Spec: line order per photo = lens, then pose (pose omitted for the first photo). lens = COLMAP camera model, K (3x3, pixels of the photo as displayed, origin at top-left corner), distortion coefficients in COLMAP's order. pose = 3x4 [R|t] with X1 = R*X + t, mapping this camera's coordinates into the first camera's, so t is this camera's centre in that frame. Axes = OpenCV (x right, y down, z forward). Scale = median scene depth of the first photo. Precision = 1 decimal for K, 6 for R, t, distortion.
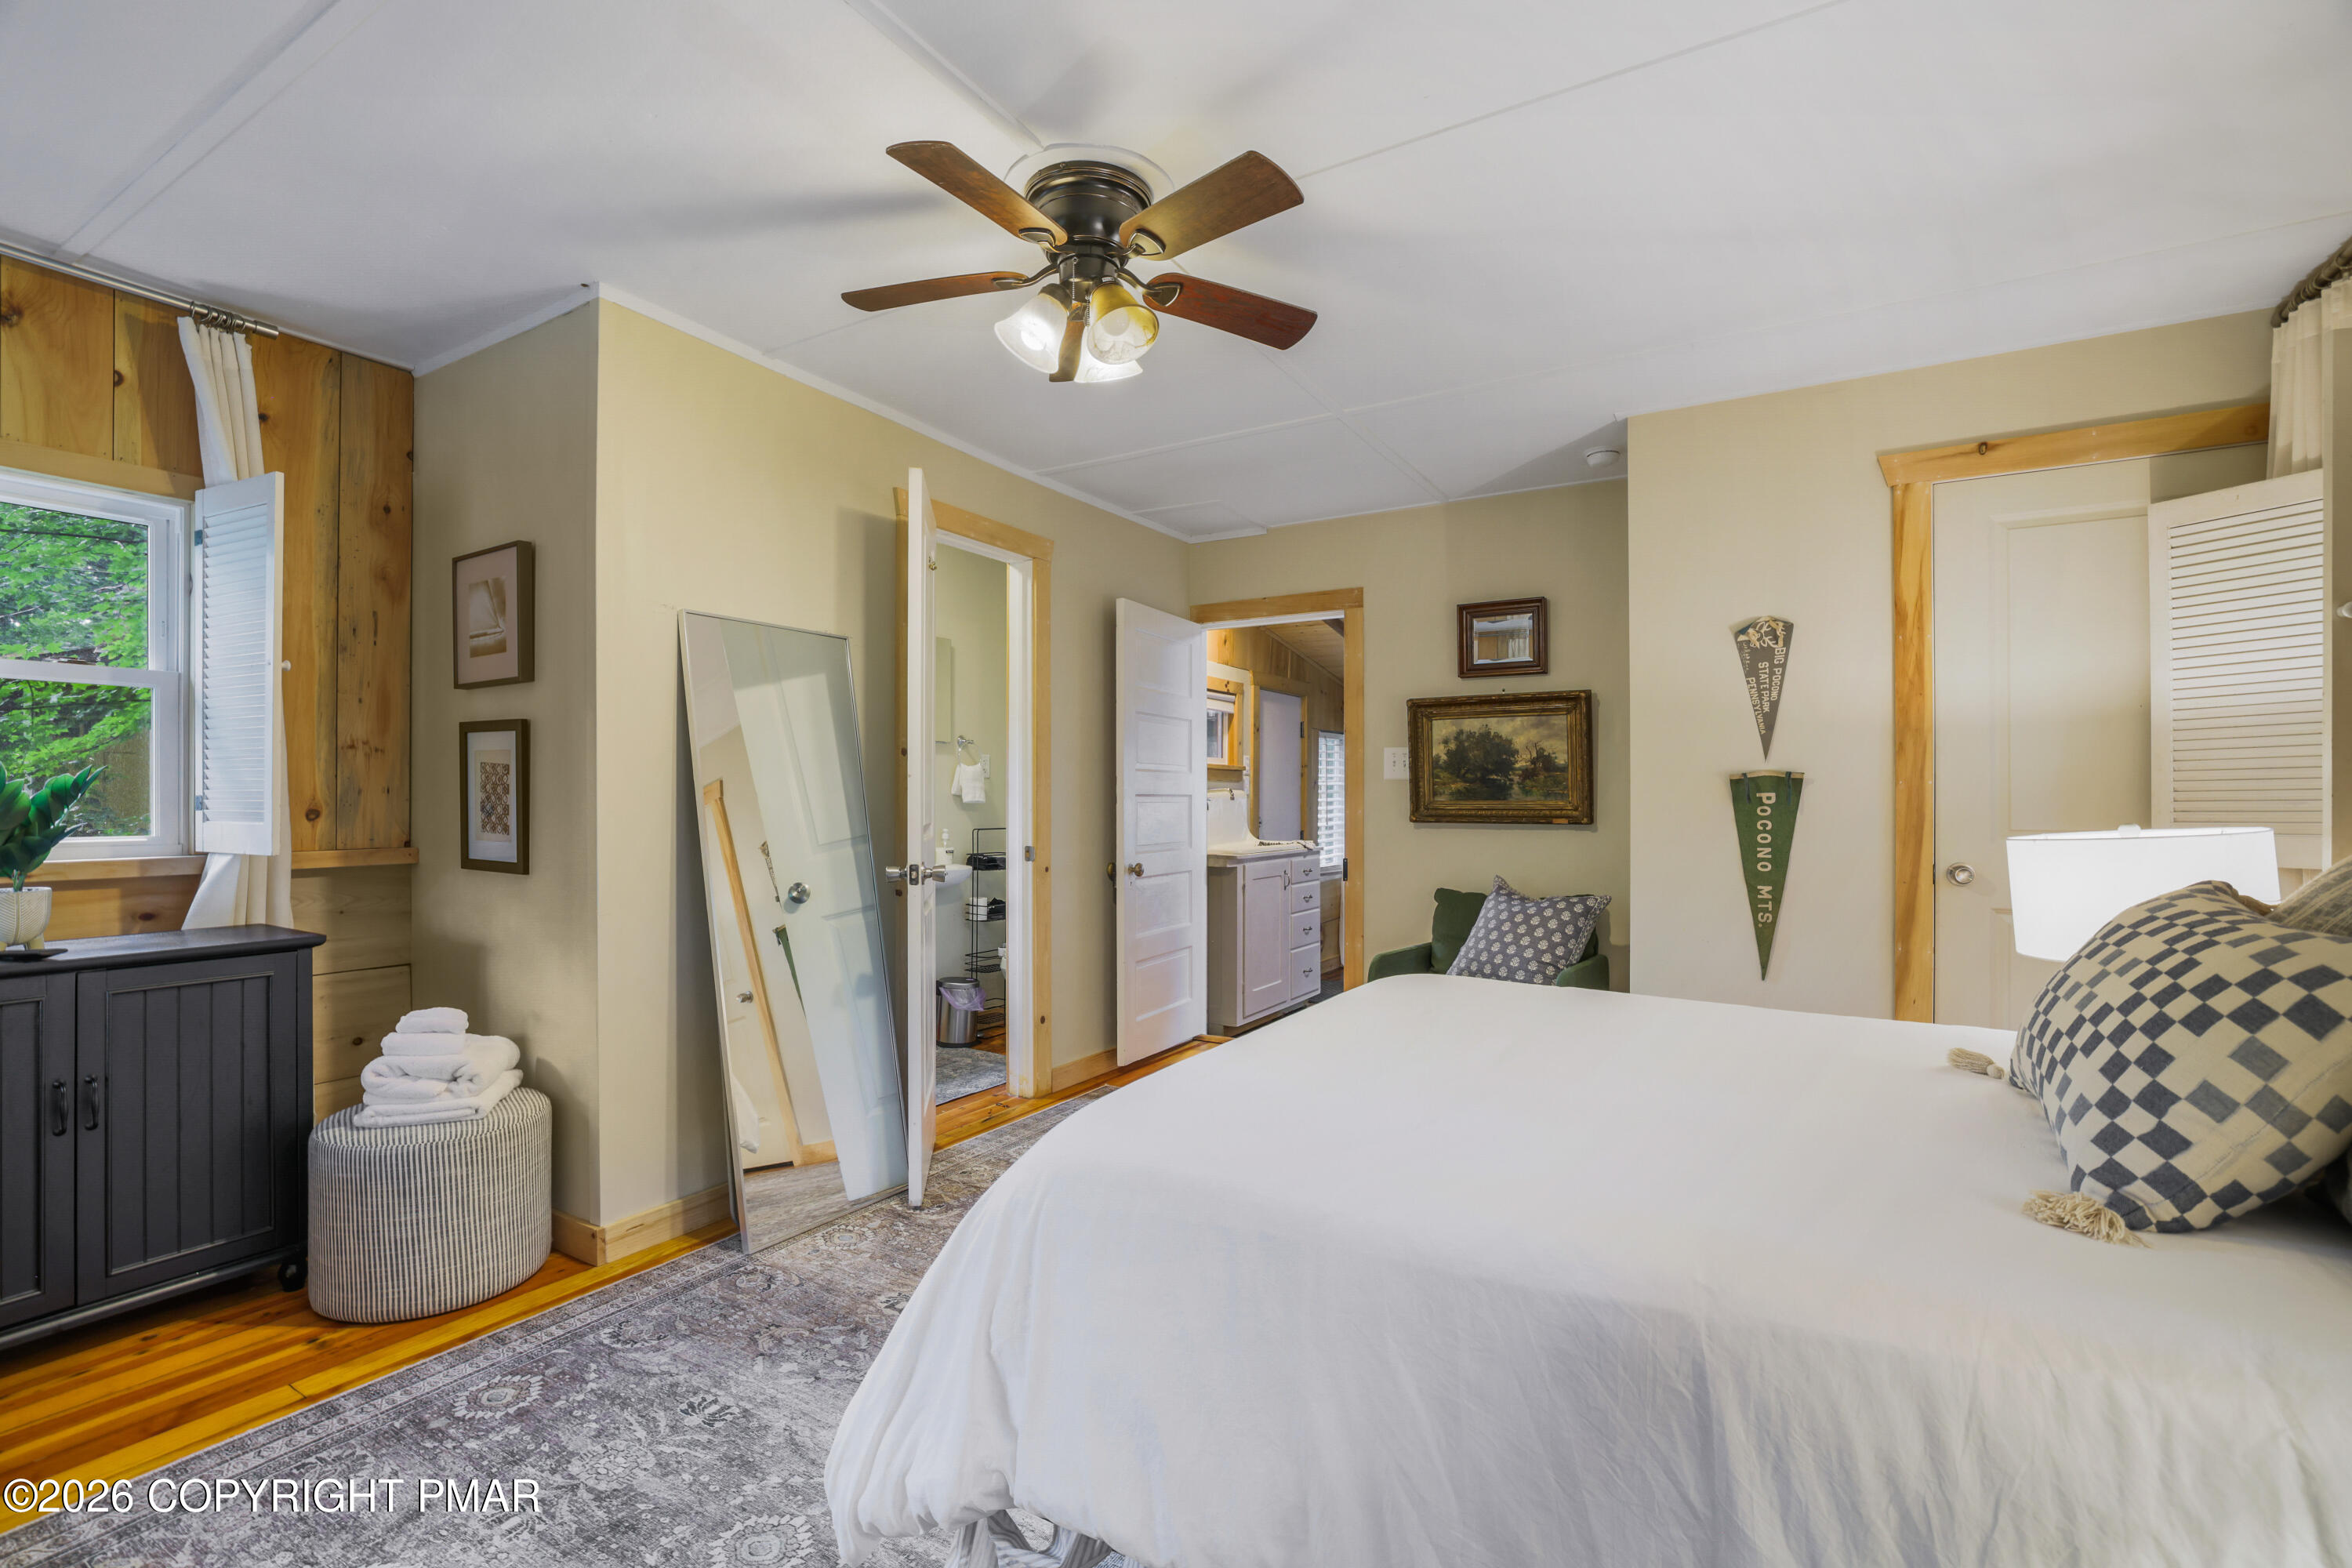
lens RADIAL K [[1043.7, 0, 1173.5], [0, 1043.7, 795.6], [0, 0, 1]] dist [-0.044176, 0.016268]
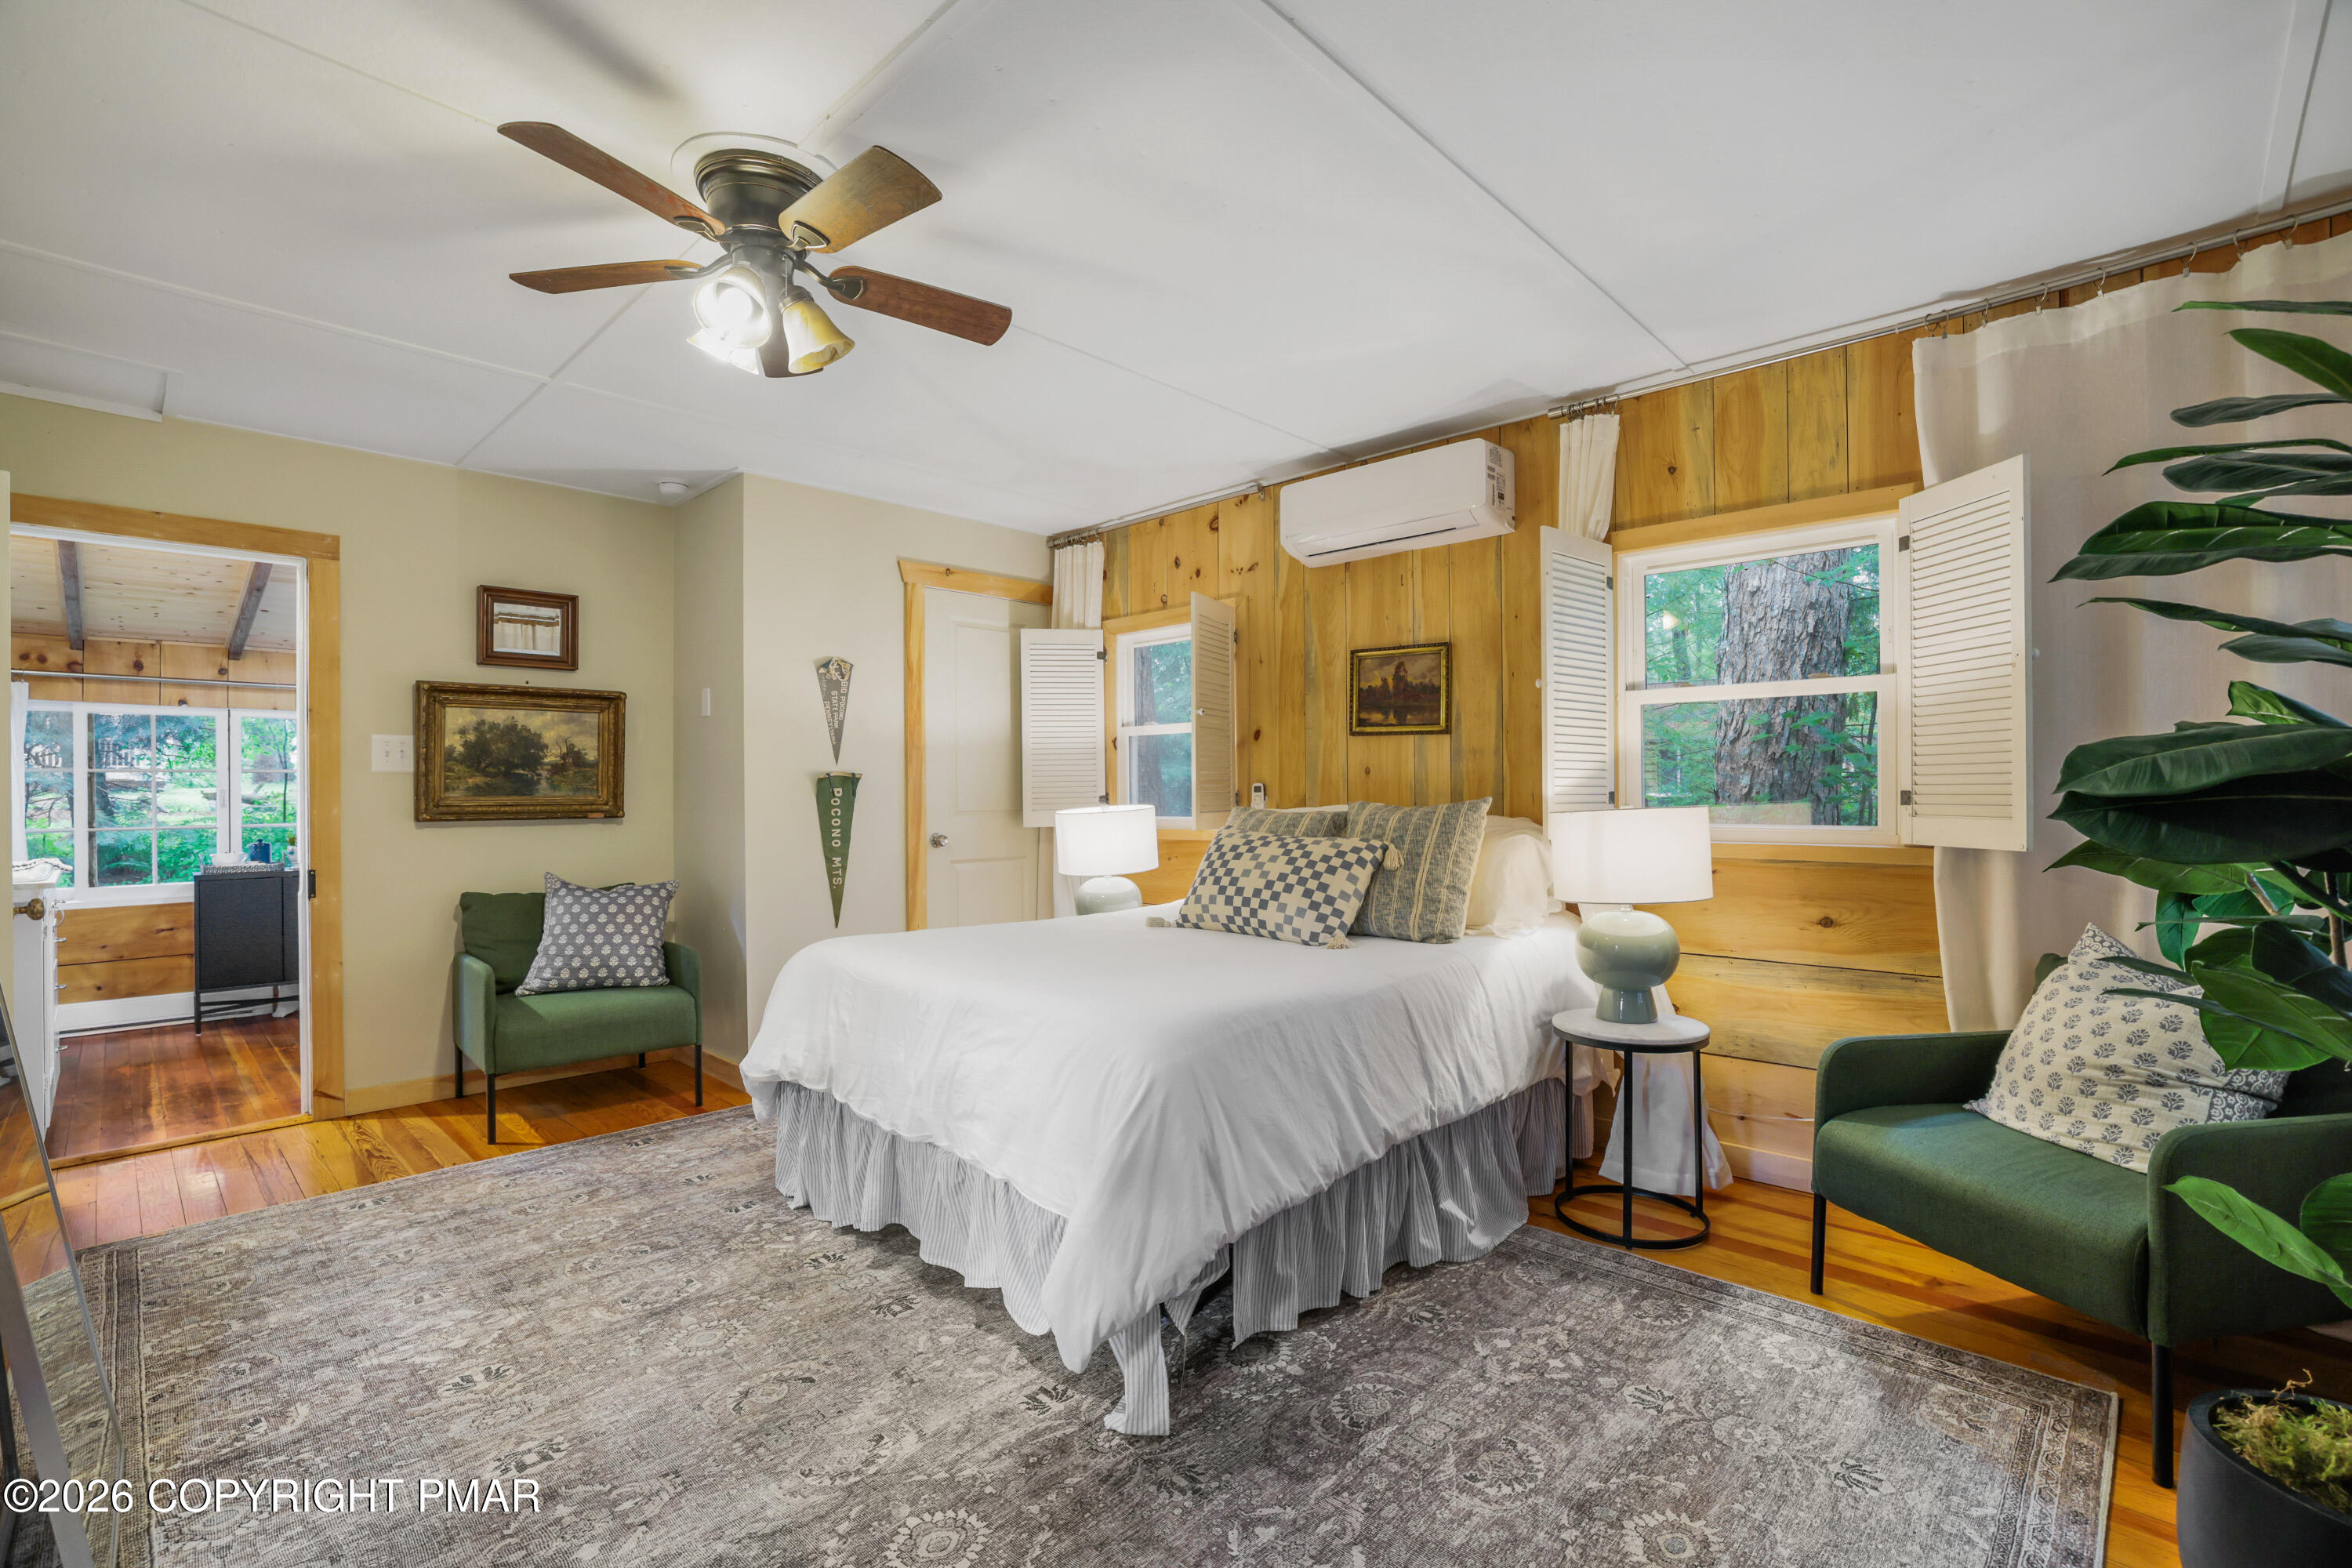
lens RADIAL K [[1043.7, 0, 1165.4], [0, 1043.7, 790.6], [0, 0, 1]] dist [-0.044176, 0.016268]
pose [[0.231522, -0.001376, 0.972829, -0.735474], [0.001528, 0.999998, 0.001051, -0.000468], [-0.972829, 0.001244, 0.231524, 0.304281]]
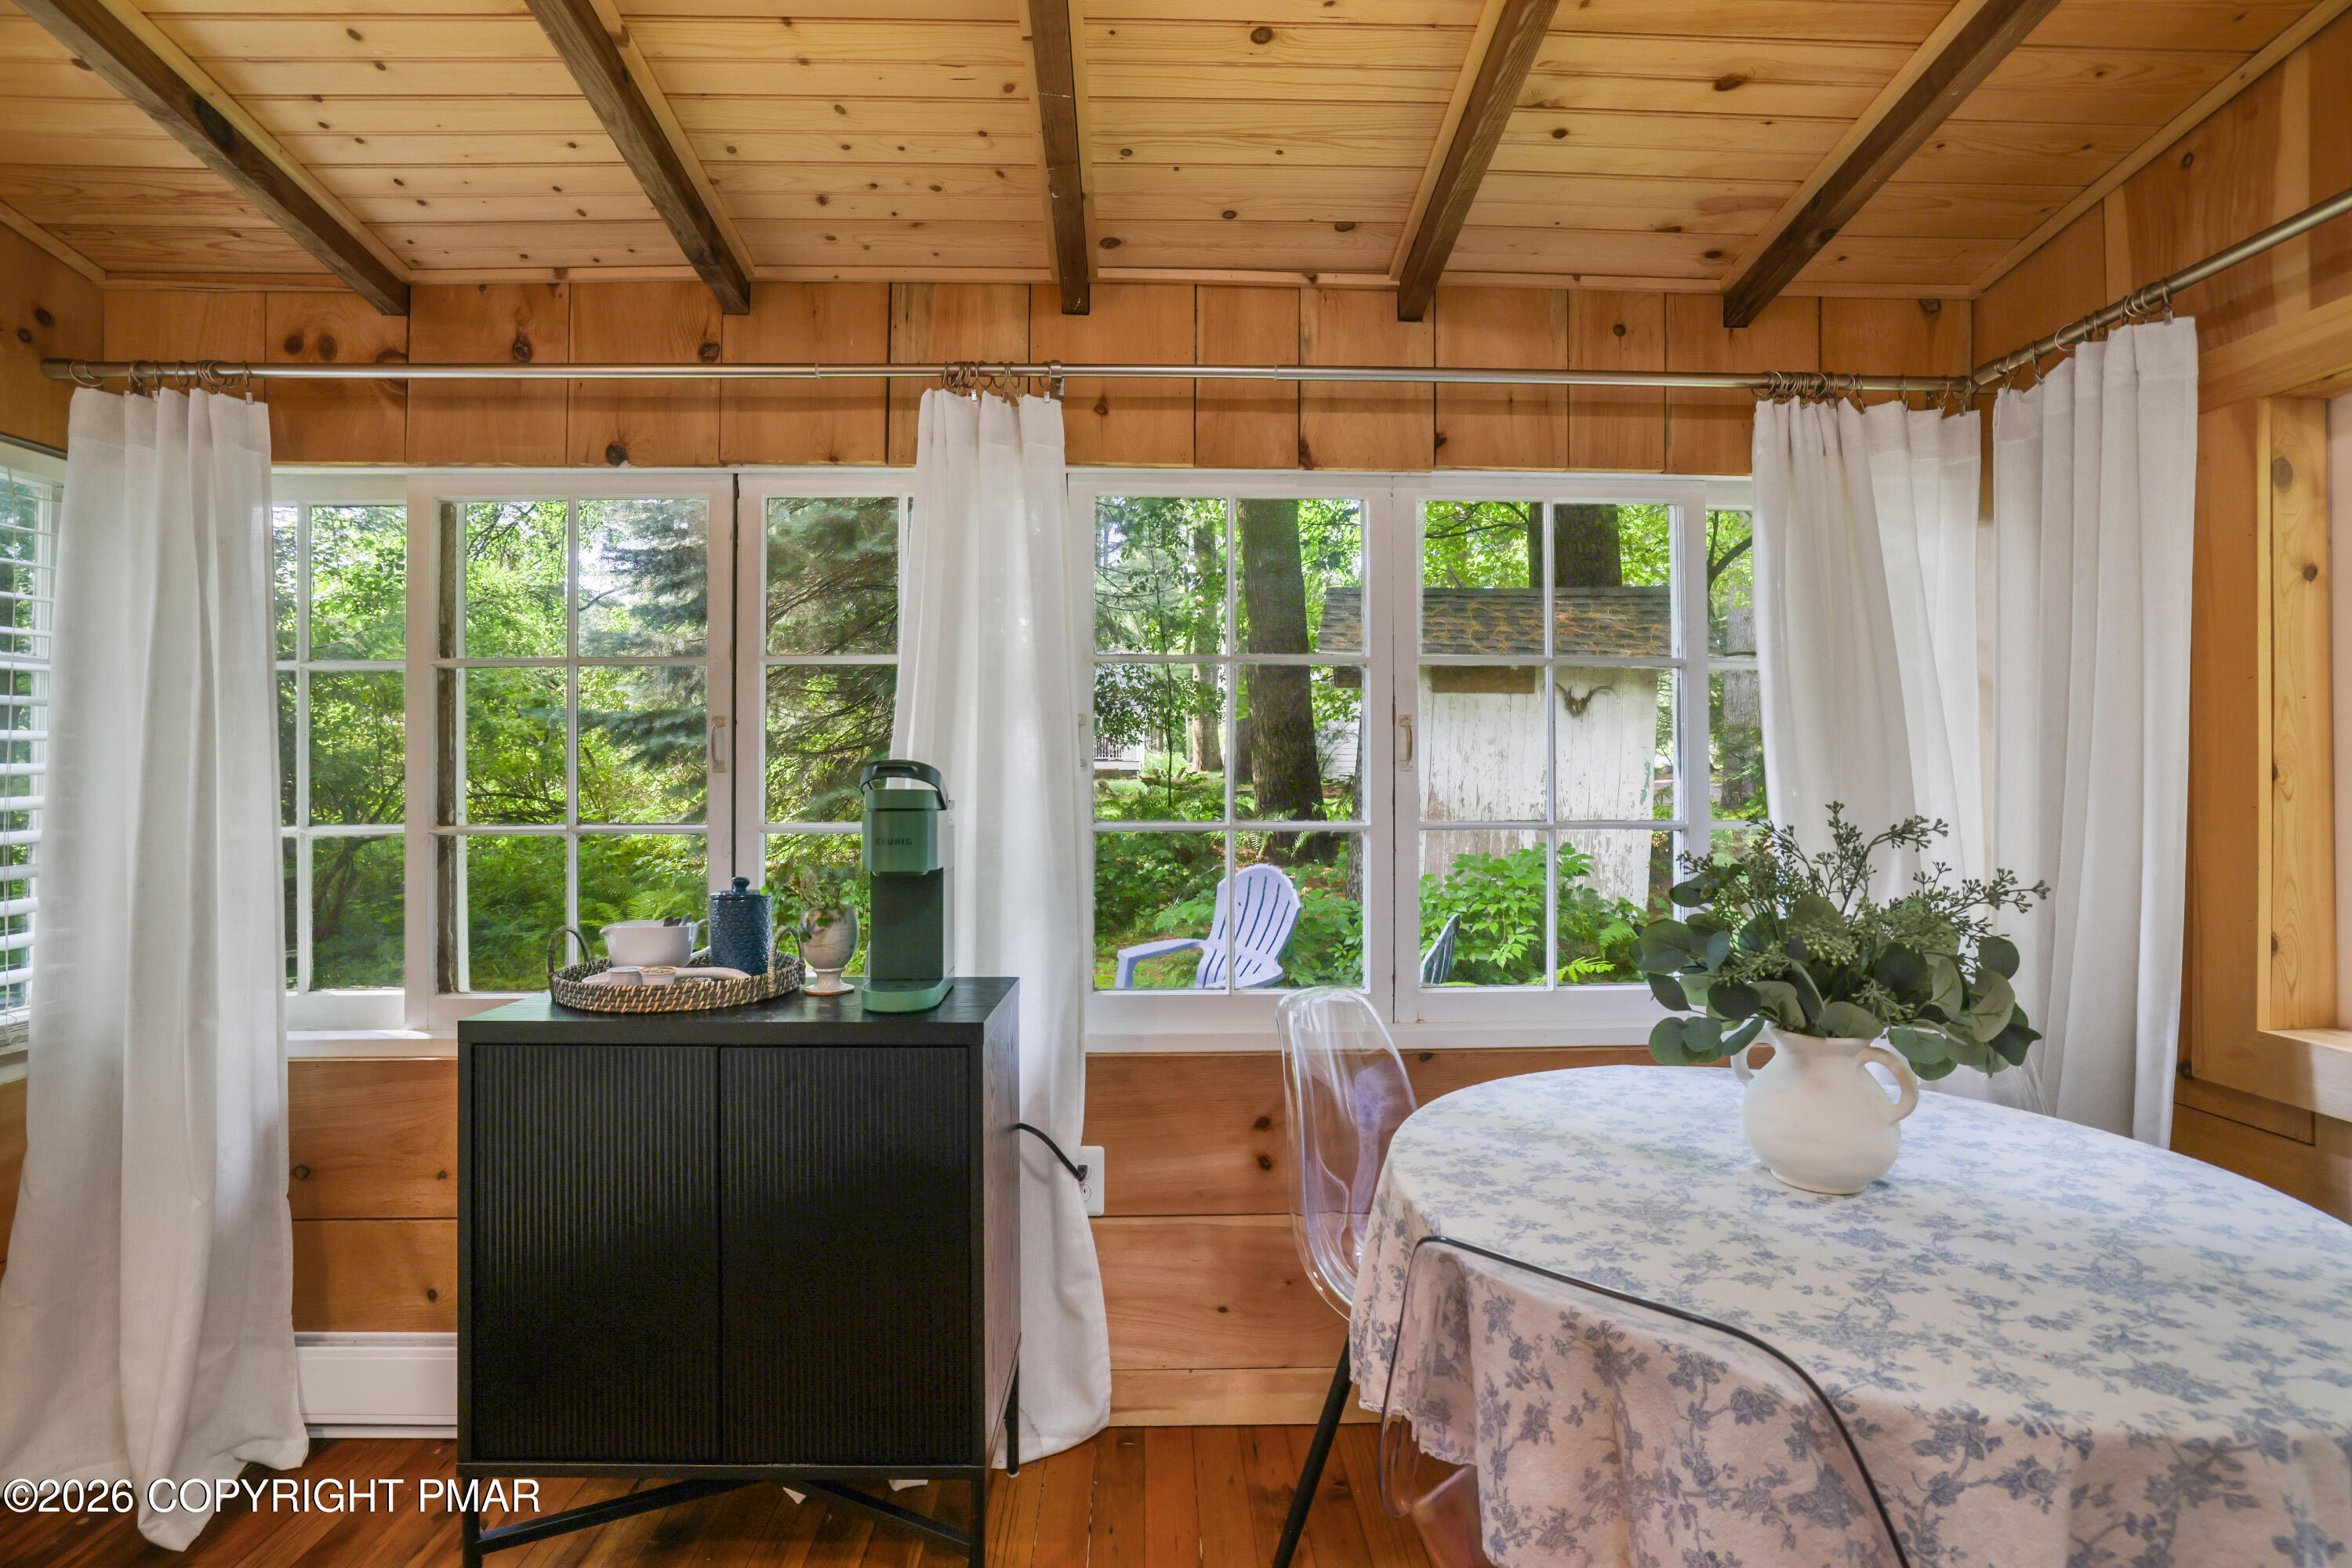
lens RADIAL K [[1043.7, 0, 1170.2], [0, 1043.7, 771.1], [0, 0, 1]] dist [-0.044176, 0.016268]
pose [[0.844184, 0.007106, 0.536006, 0.702144], [-0.002451, 0.999953, -0.009397, 0.035687], [-0.536048, 0.006619, 0.844162, 1.890597]]
